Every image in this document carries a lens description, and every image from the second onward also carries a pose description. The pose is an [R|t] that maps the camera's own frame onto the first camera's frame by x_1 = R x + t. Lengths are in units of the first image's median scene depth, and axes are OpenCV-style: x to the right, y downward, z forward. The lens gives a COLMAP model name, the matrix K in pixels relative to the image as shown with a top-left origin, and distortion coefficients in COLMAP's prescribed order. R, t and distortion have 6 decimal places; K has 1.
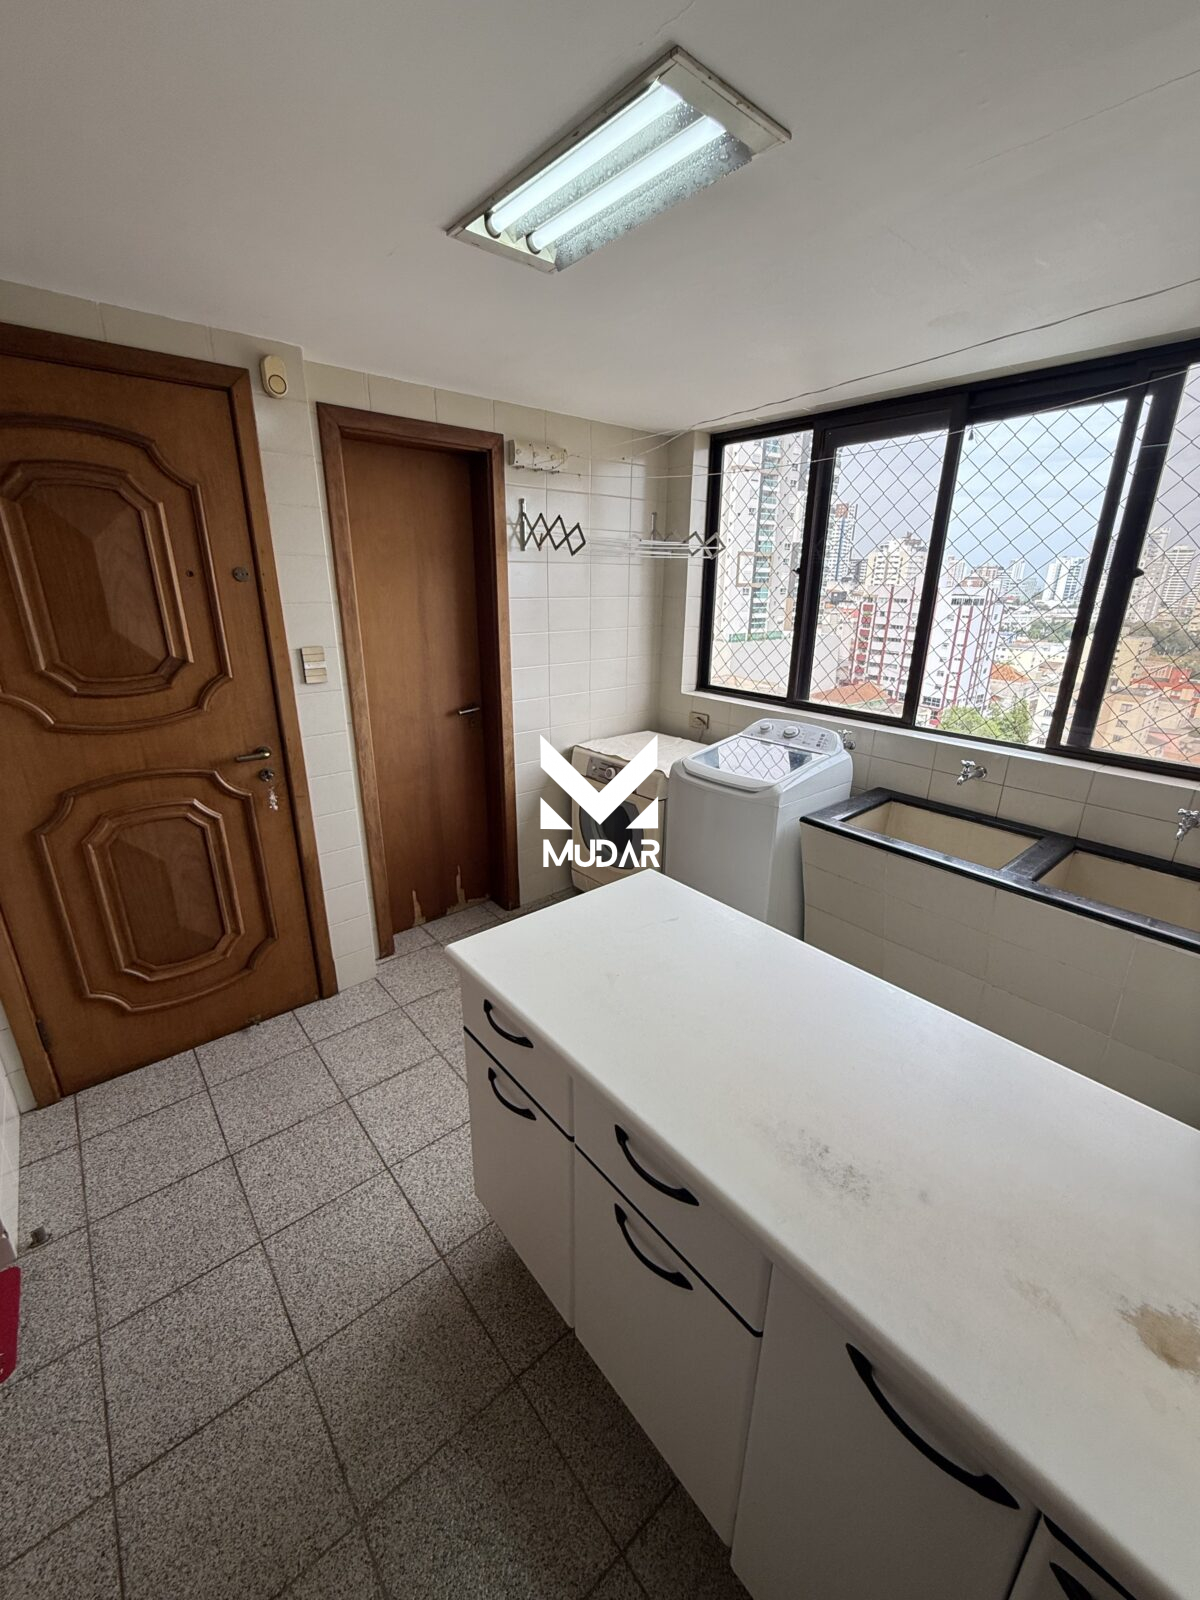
lens RADIAL K [[638.0, 0, 602.6], [0, 638.0, 792.3], [0, 0, 1]] dist [-0.003463, 0.001370]
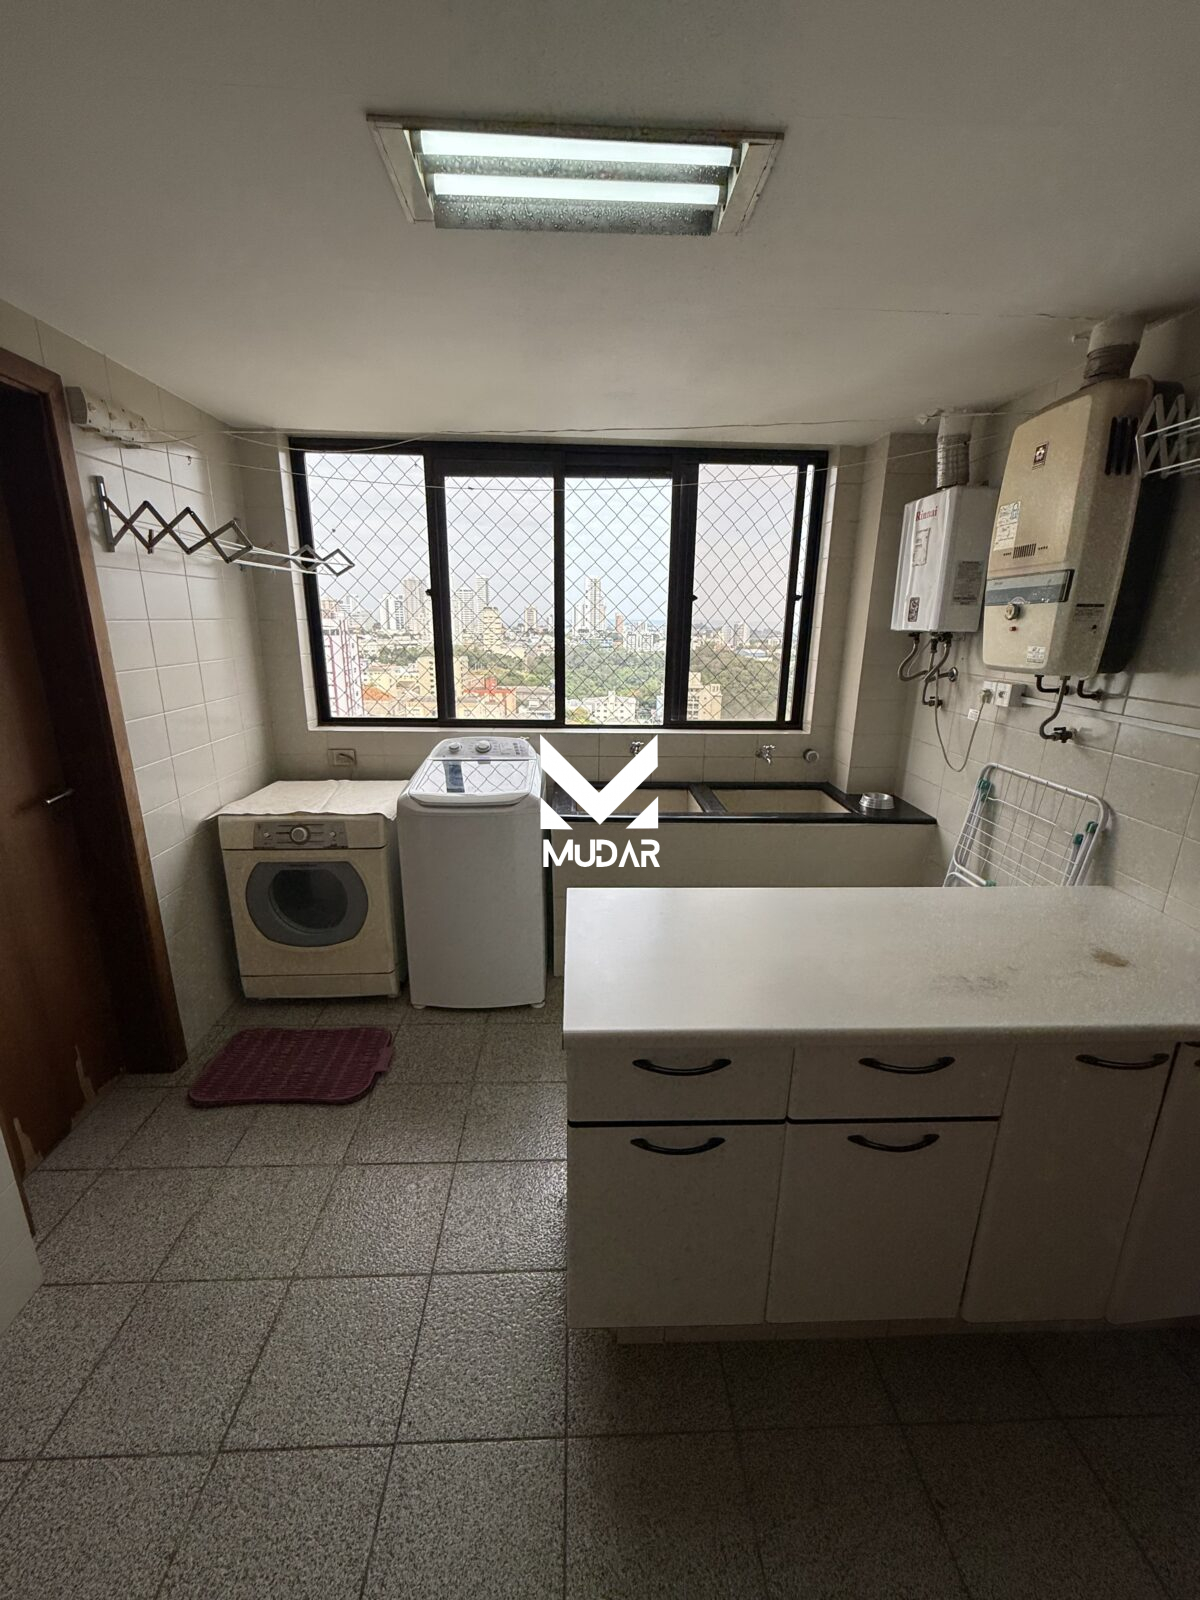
lens RADIAL K [[638.0, 0, 600.4], [0, 638.0, 792.3], [0, 0, 1]] dist [-0.003463, 0.001370]
pose [[0.619734, -0.208915, 0.756495, -0.501376], [0.243733, 0.967490, 0.067513, -0.061518], [-0.746006, 0.142542, 0.650505, 0.265135]]
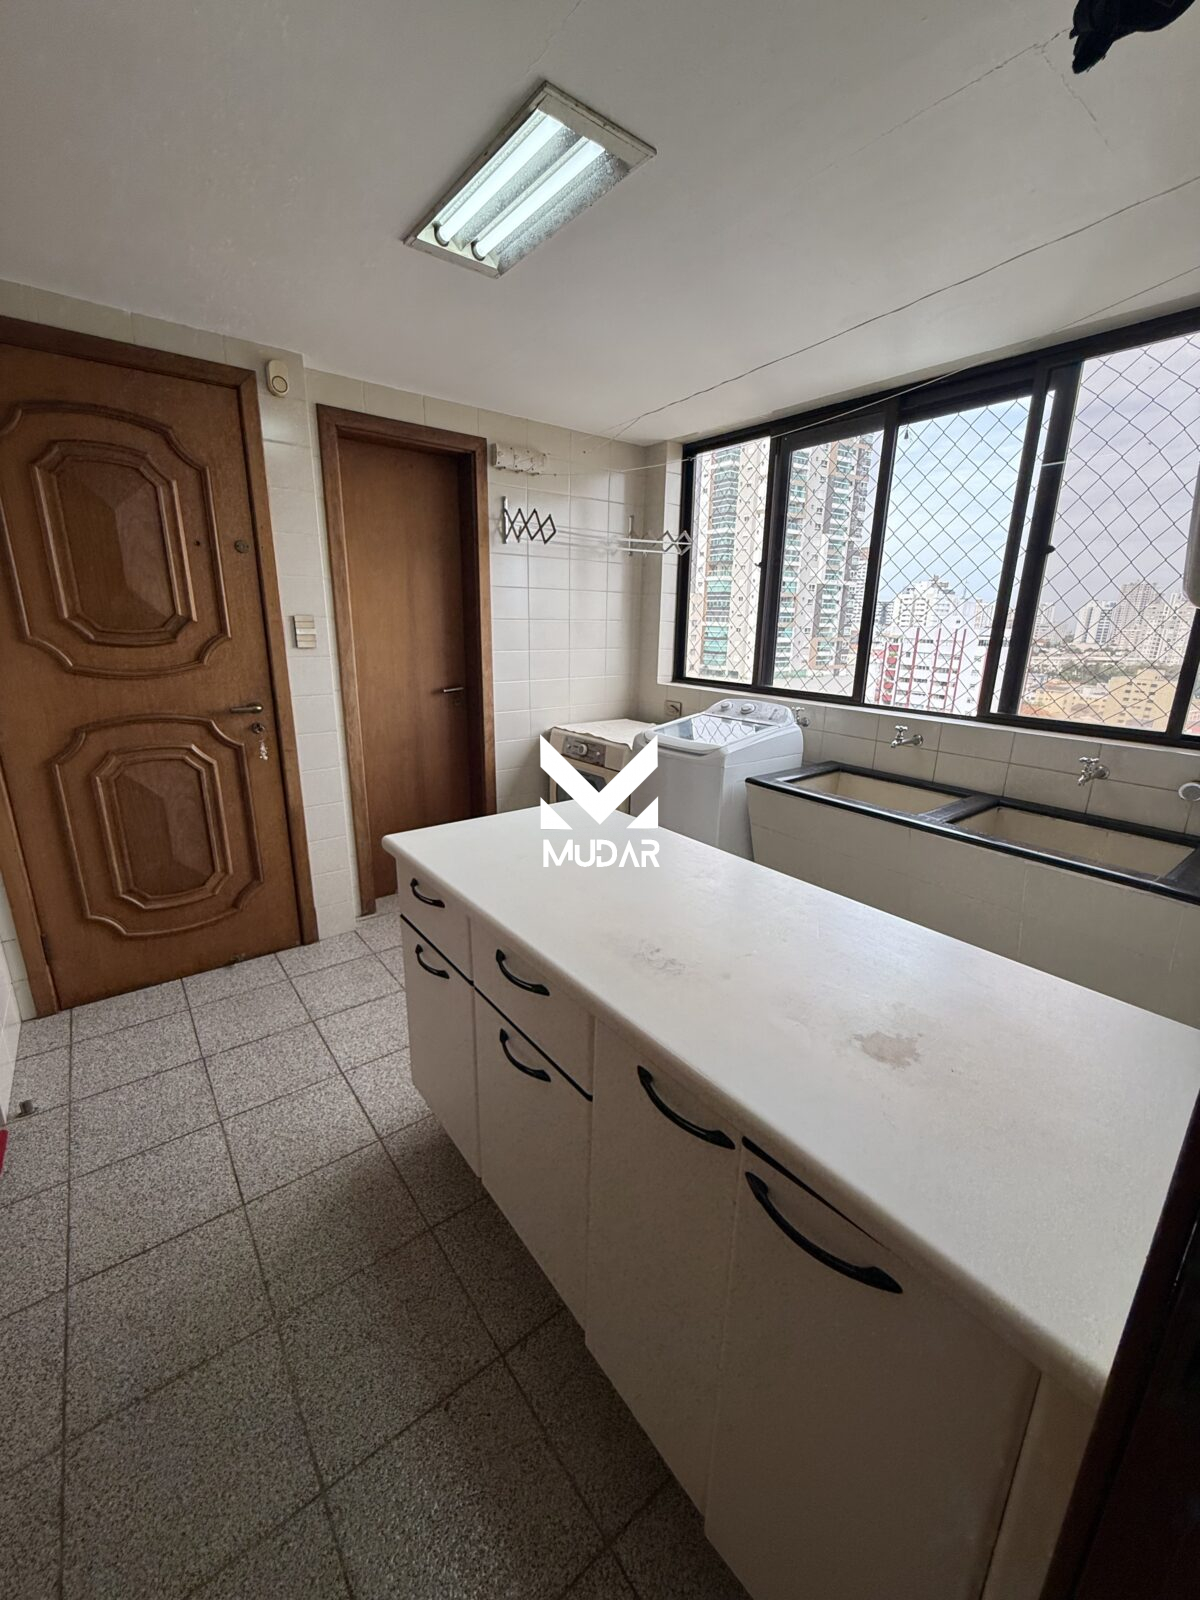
lens RADIAL K [[638.0, 0, 602.0], [0, 638.0, 791.8], [0, 0, 1]] dist [-0.003463, 0.001370]
pose [[0.999163, 0.017502, -0.036969, 0.123225], [-0.019580, 0.998204, -0.056611, 0.144575], [0.035912, 0.057287, 0.997712, -0.088278]]
